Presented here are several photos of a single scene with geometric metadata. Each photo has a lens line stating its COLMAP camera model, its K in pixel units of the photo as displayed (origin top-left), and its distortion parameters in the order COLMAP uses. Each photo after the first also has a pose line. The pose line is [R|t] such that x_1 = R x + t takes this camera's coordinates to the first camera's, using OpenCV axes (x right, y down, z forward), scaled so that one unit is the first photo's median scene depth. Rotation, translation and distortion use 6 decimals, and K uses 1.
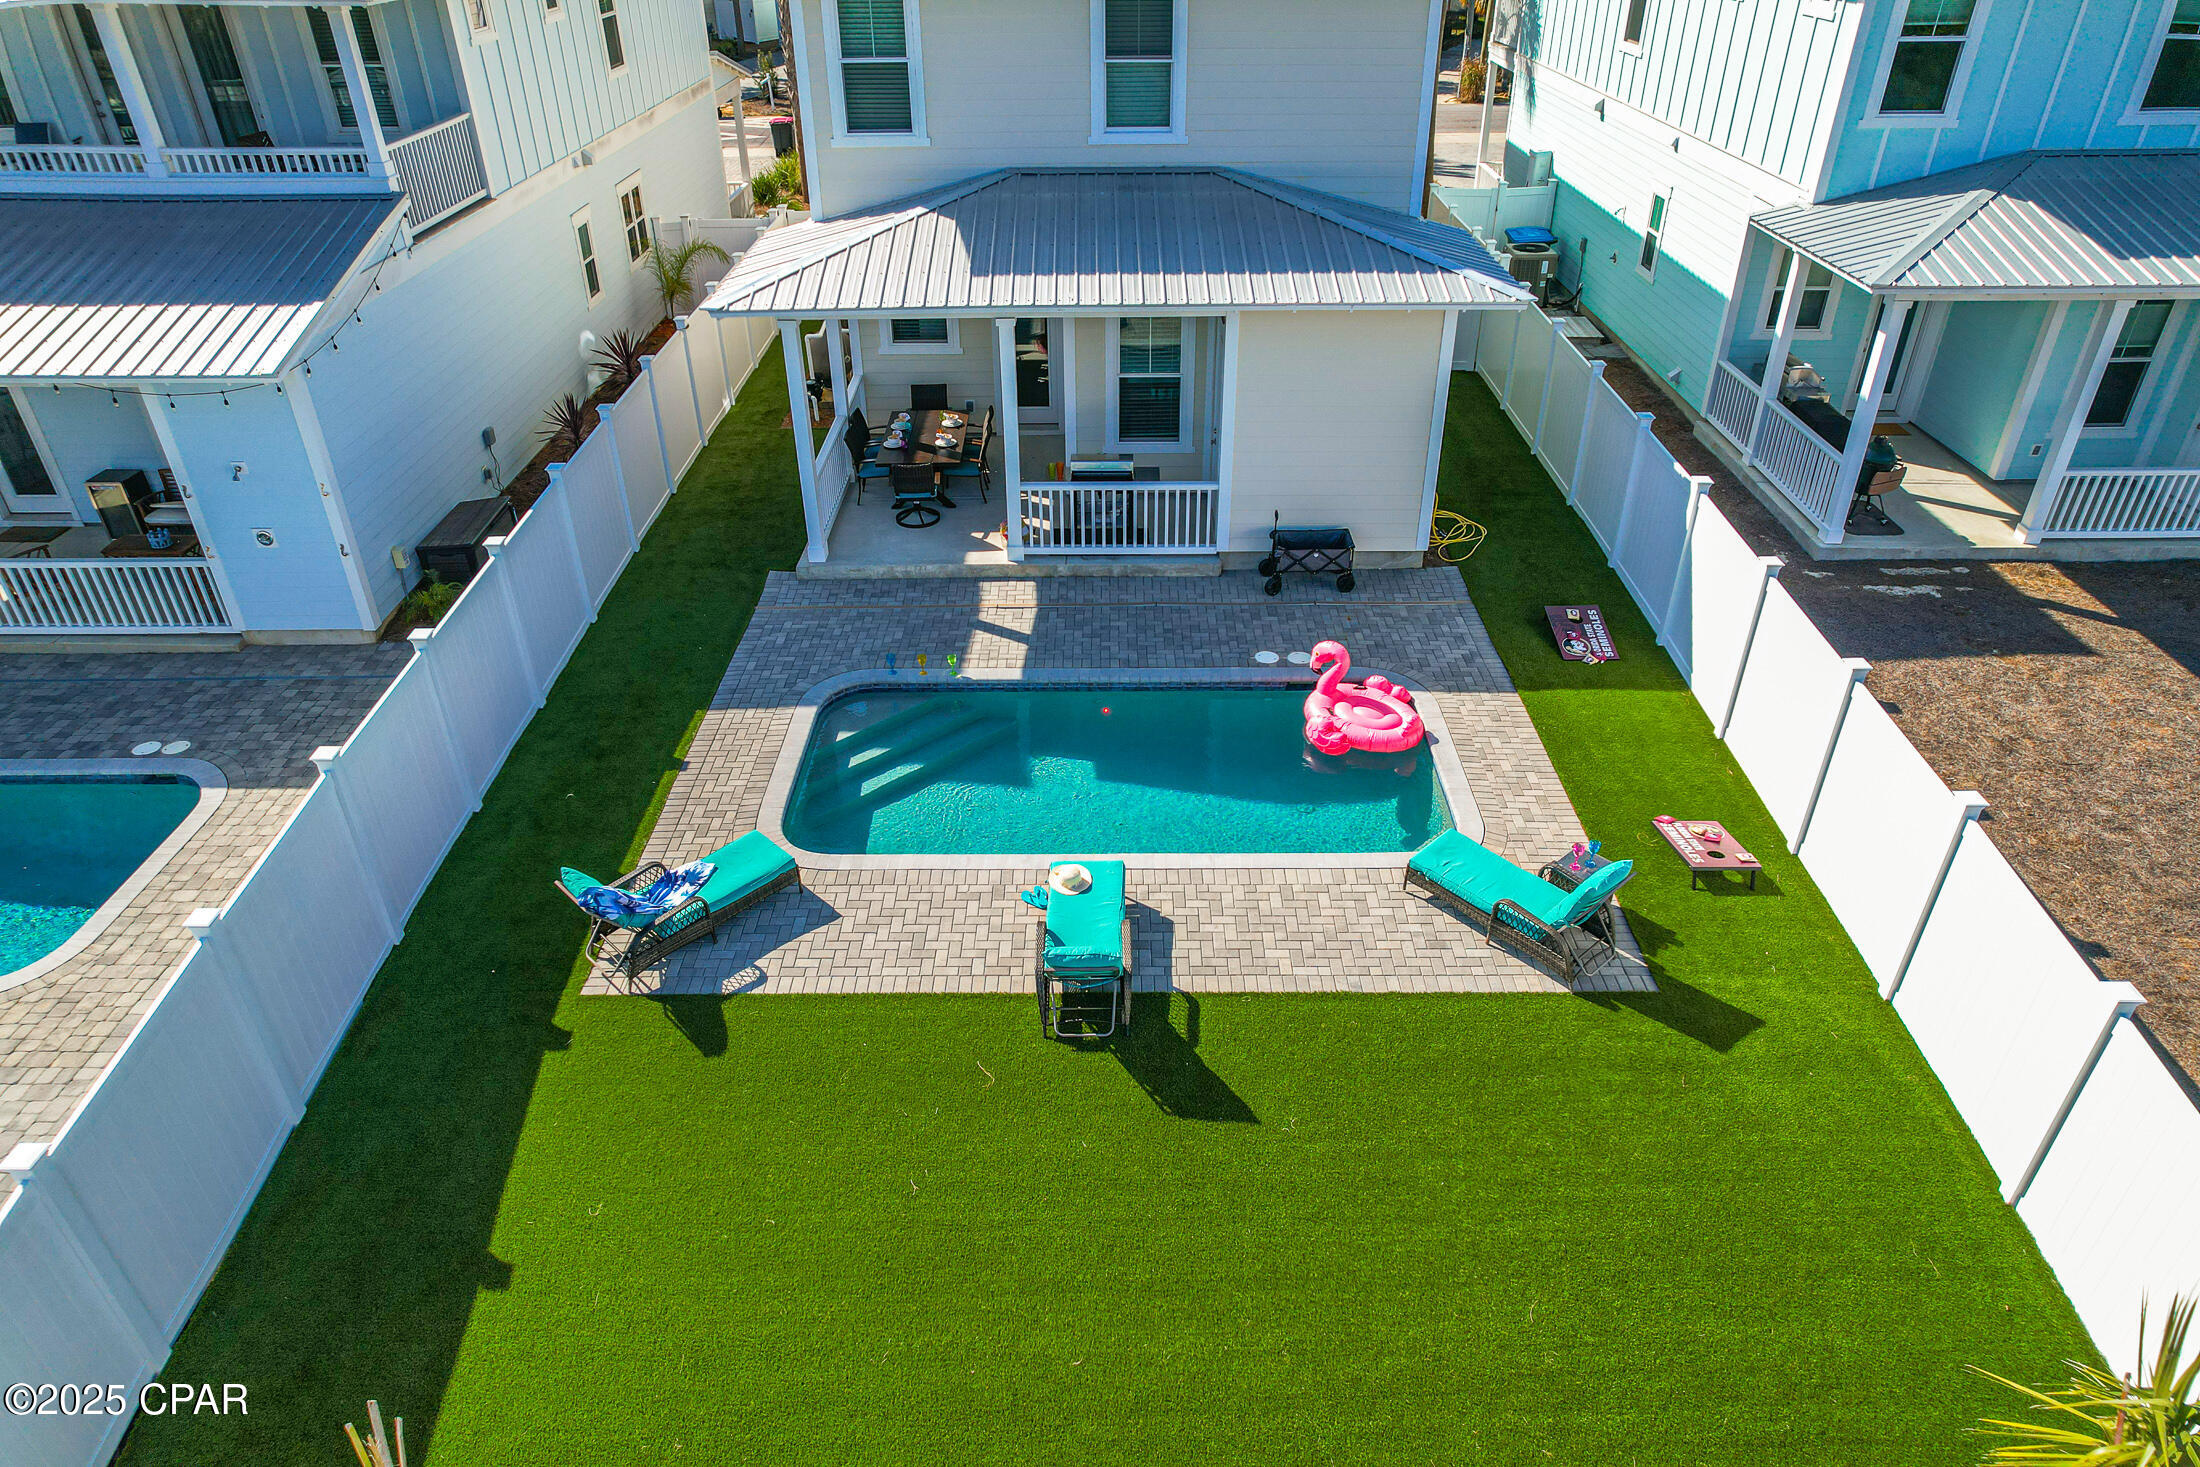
lens RADIAL K [[1402.6, 0, 1101.4], [0, 1402.6, 750.4], [0, 0, 1]] dist [-0.075488, 0.061374]
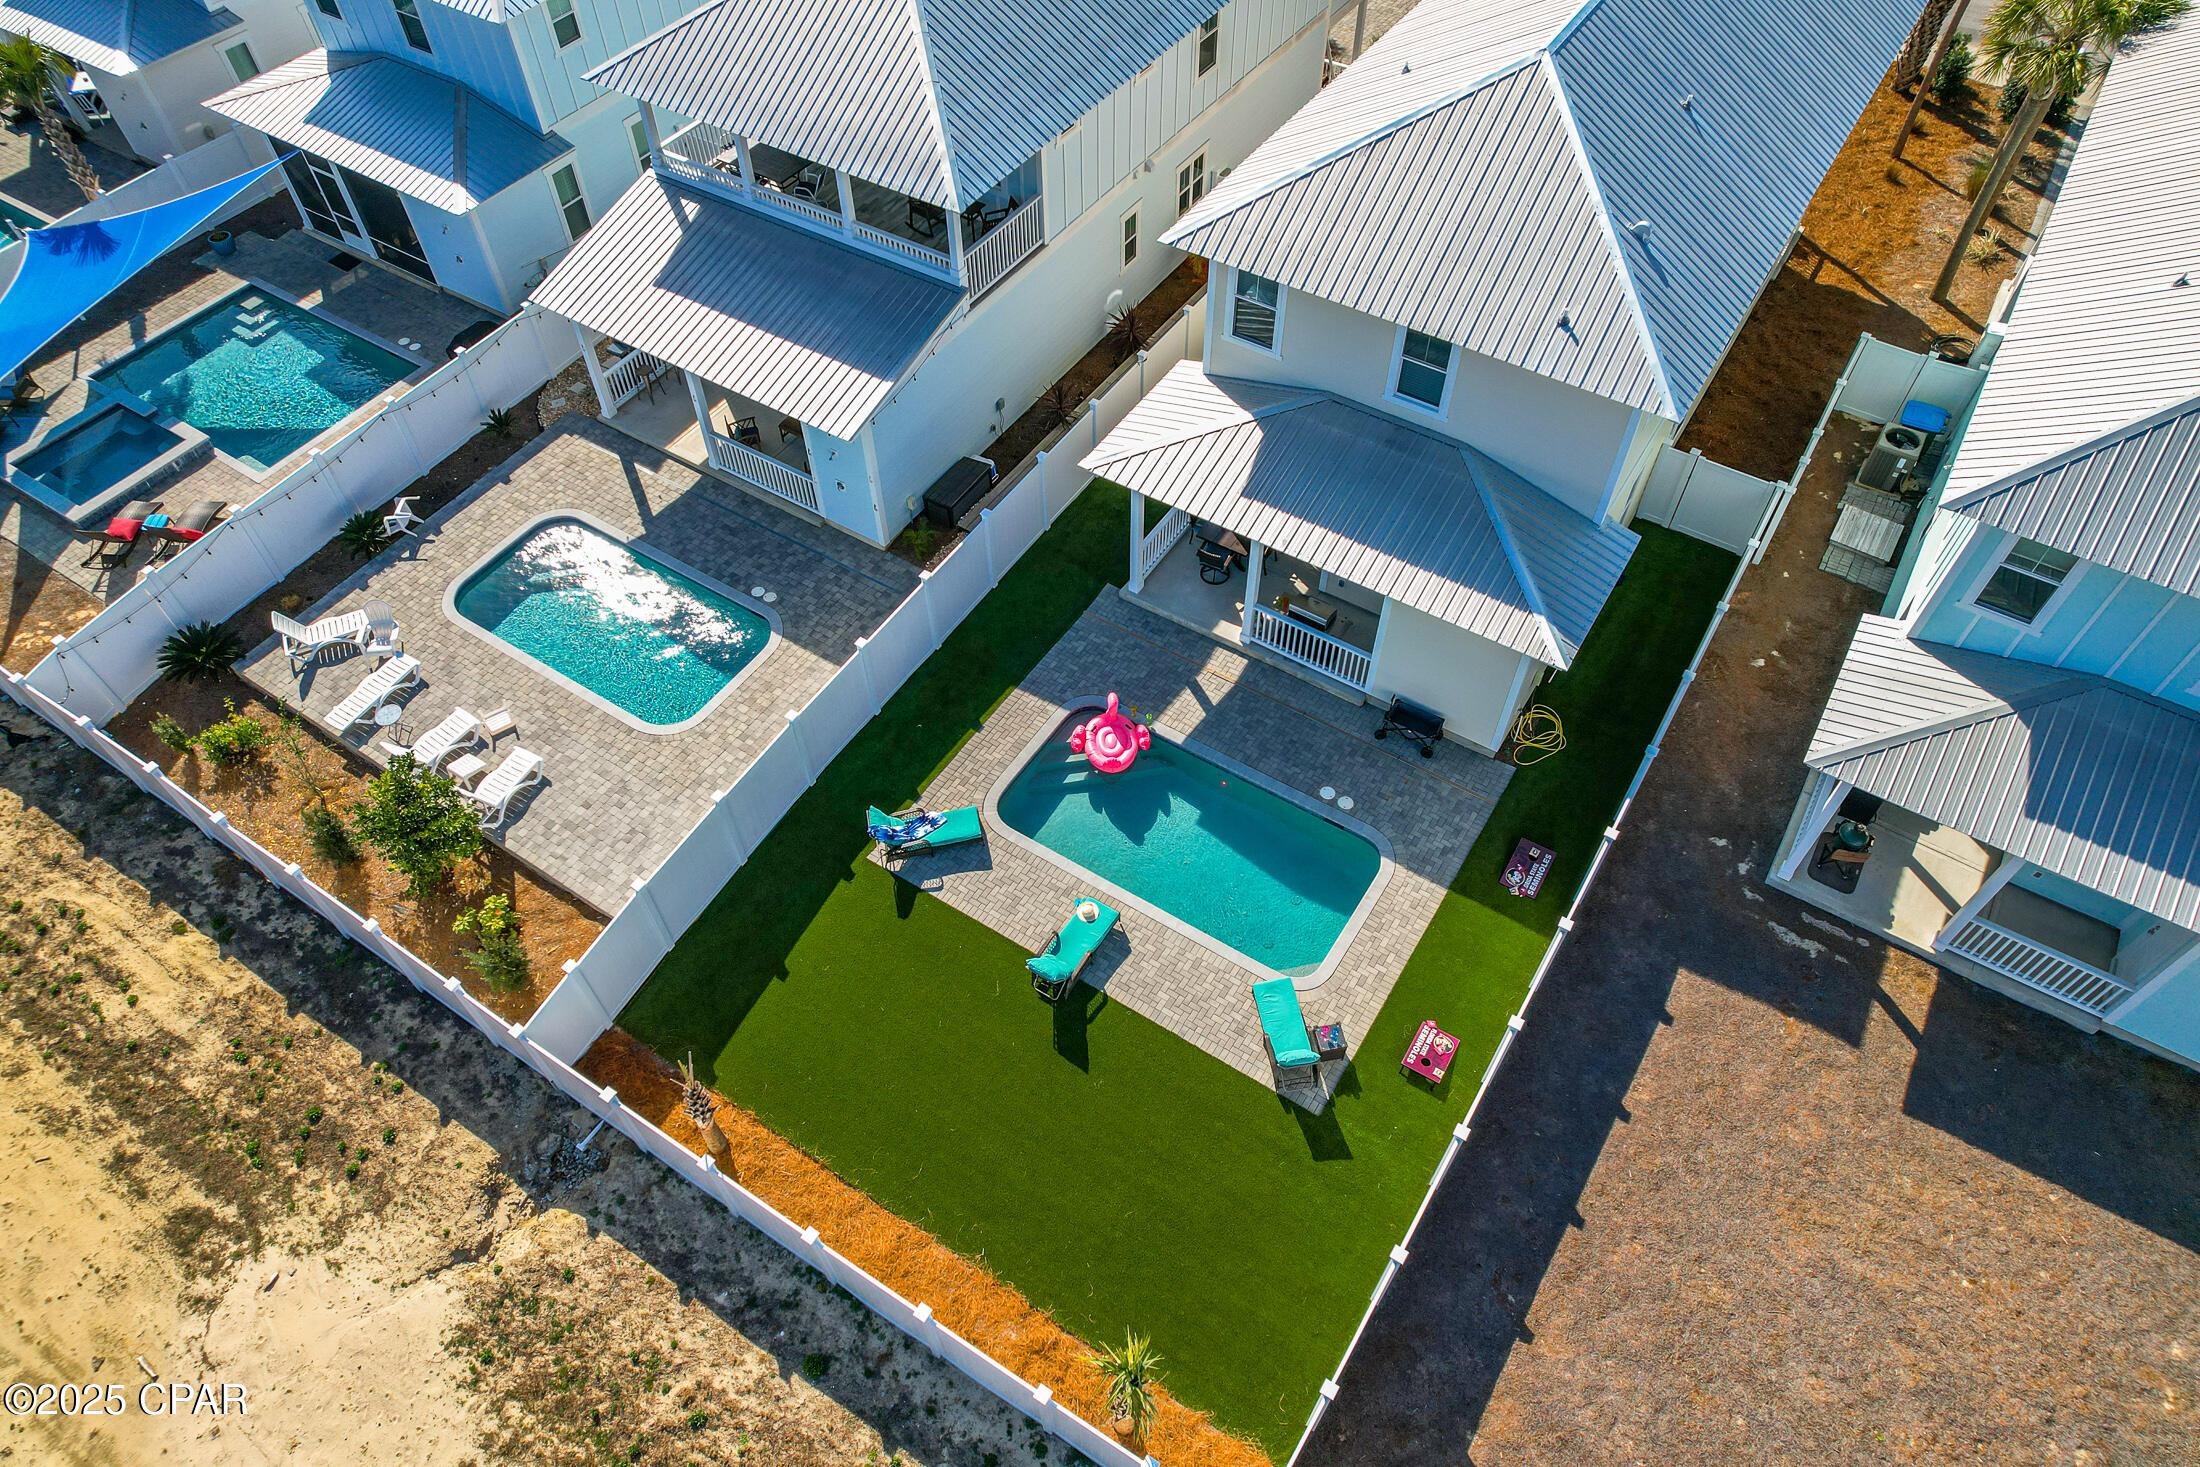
lens RADIAL K [[1402.1, 0, 1100.0], [0, 1402.1, 733.5], [0, 0, 1]] dist [-0.064369, -0.000406]
pose [[0.841577, 0.424833, -0.333565, 0.397370], [-0.291687, 0.877220, 0.381318, -0.646857], [0.454607, -0.223612, 0.862166, -0.457671]]
